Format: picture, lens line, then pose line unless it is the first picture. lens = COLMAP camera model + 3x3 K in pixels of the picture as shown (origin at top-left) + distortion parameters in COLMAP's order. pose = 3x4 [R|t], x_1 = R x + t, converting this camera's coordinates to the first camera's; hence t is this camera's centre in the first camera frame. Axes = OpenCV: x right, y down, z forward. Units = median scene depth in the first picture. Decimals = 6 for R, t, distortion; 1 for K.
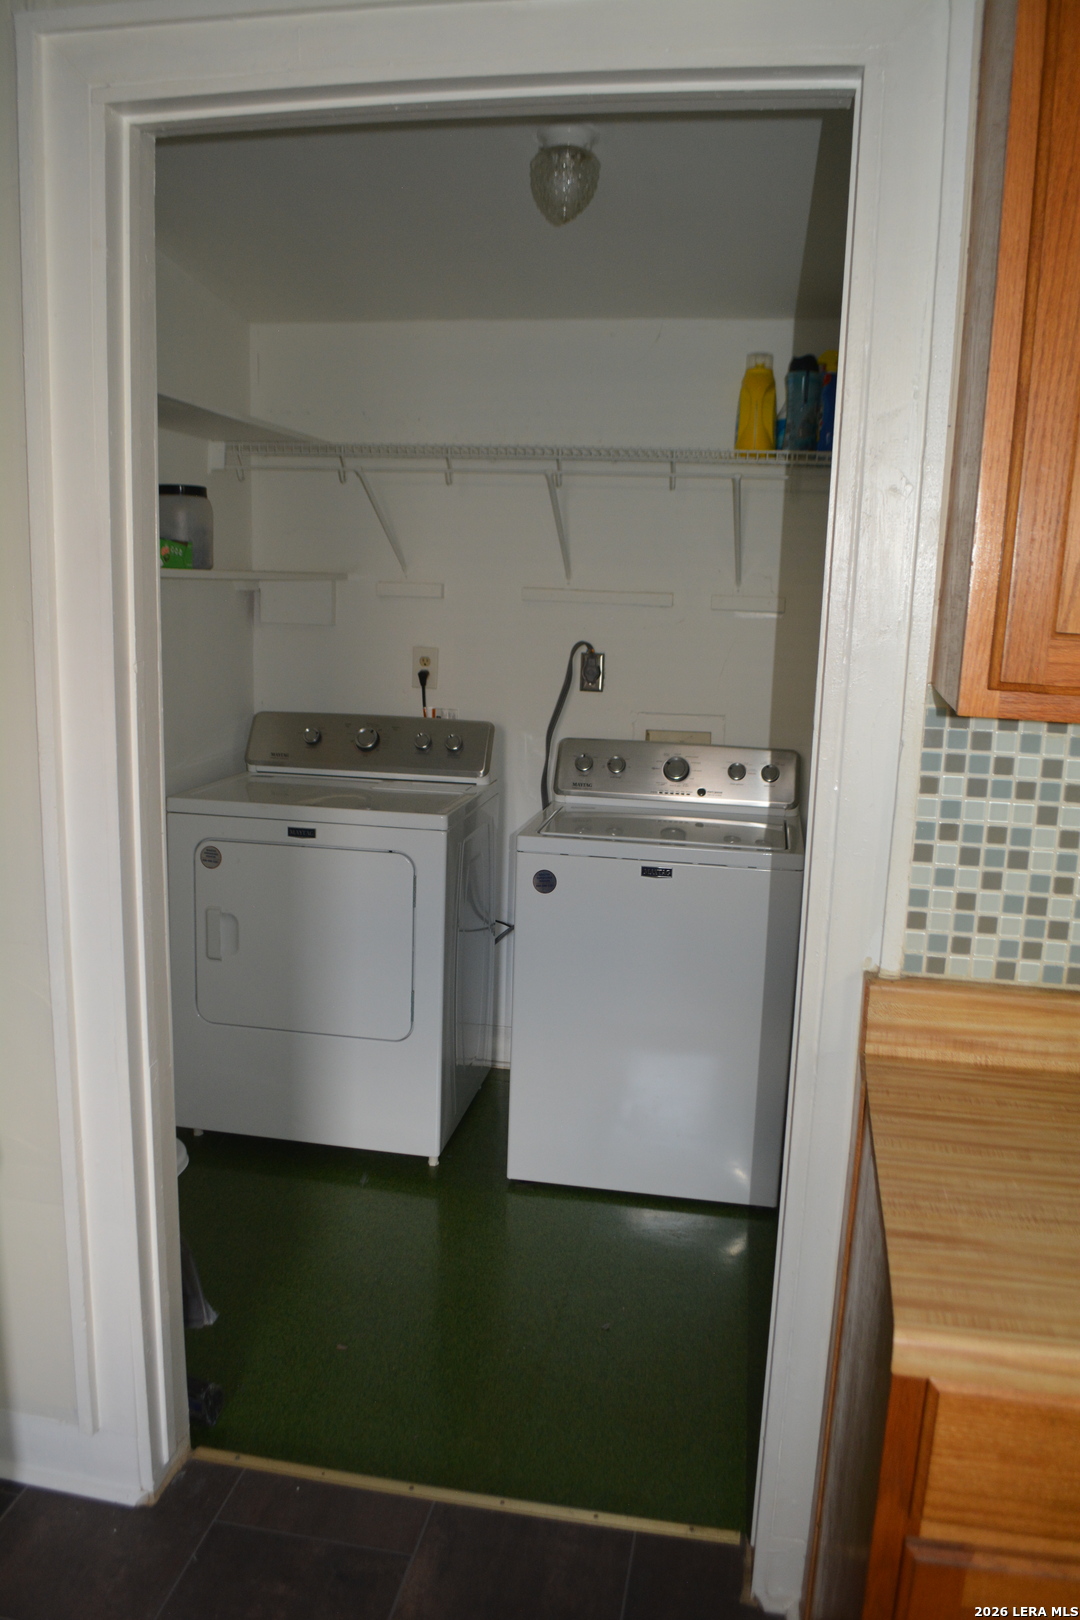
lens RADIAL K [[1273.1, 0, 540.0], [0, 1273.1, 810.0], [0, 0, 1]] dist [-0.086192, 0.010395]
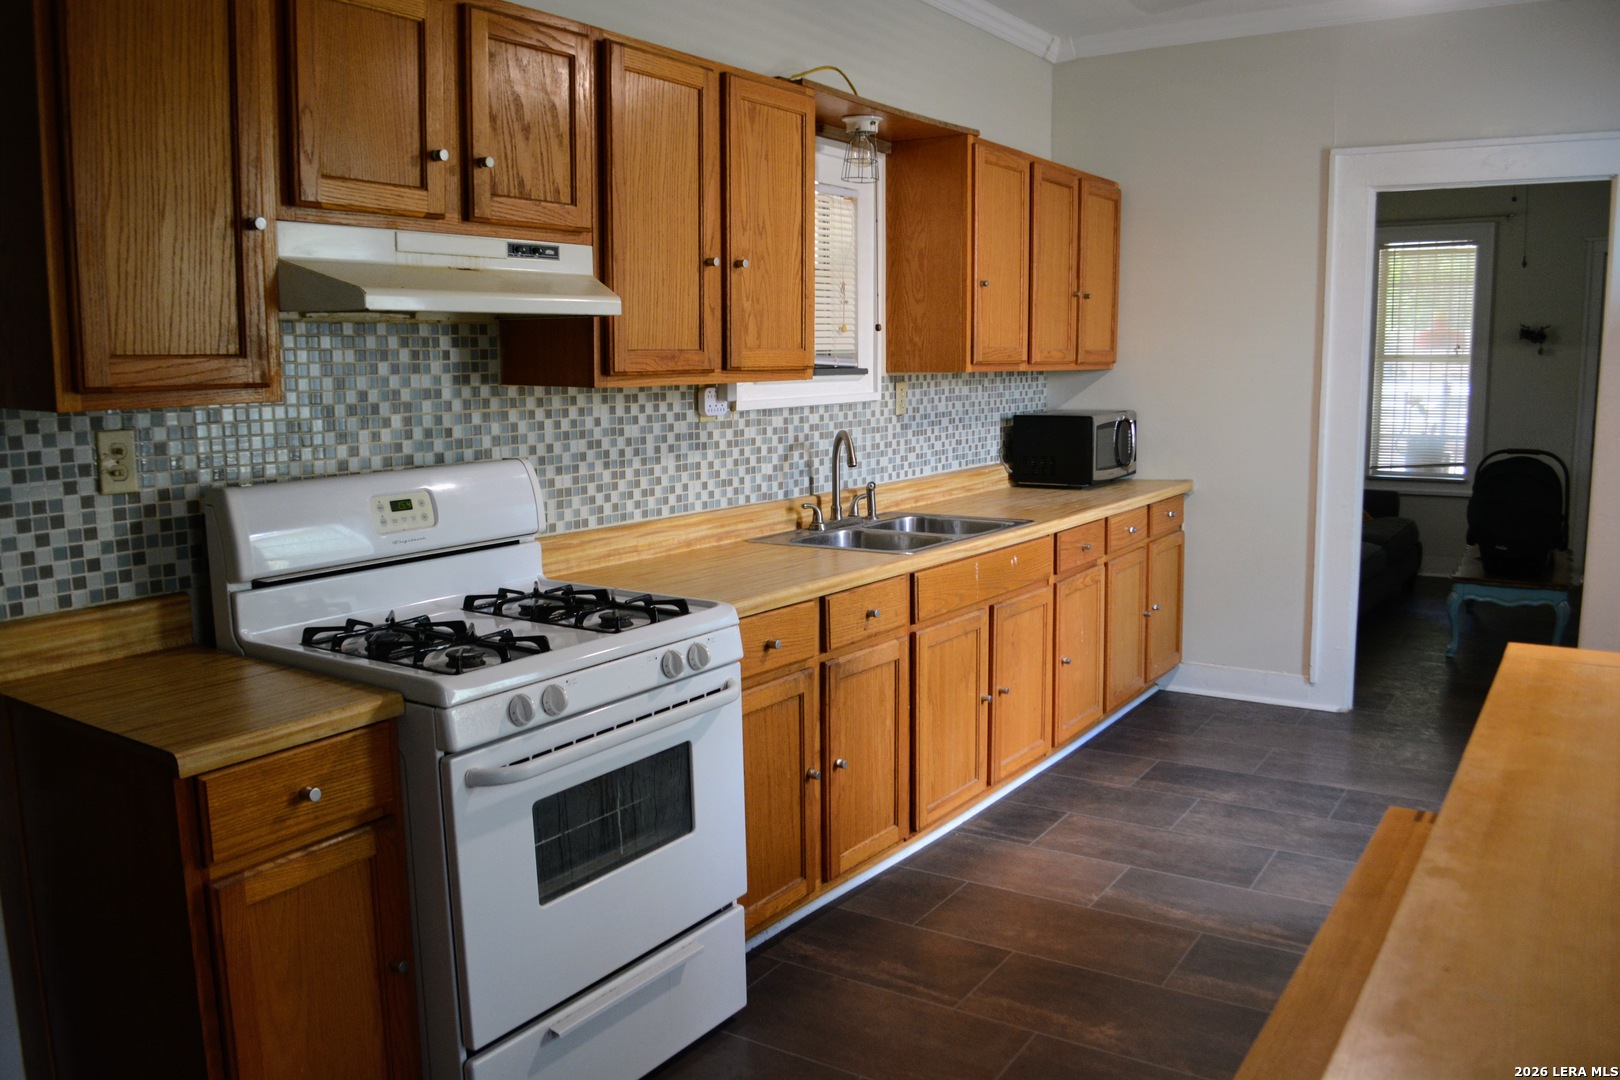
lens RADIAL K [[1273.1, 0, 809.3], [0, 1273.1, 571.8], [0, 0, 1]] dist [-0.086192, 0.010395]
pose [[0.381886, -0.193800, 0.903662, -0.572082], [0.187321, 0.973704, 0.129660, 0.072827], [-0.905027, 0.119759, 0.408147, -0.341061]]
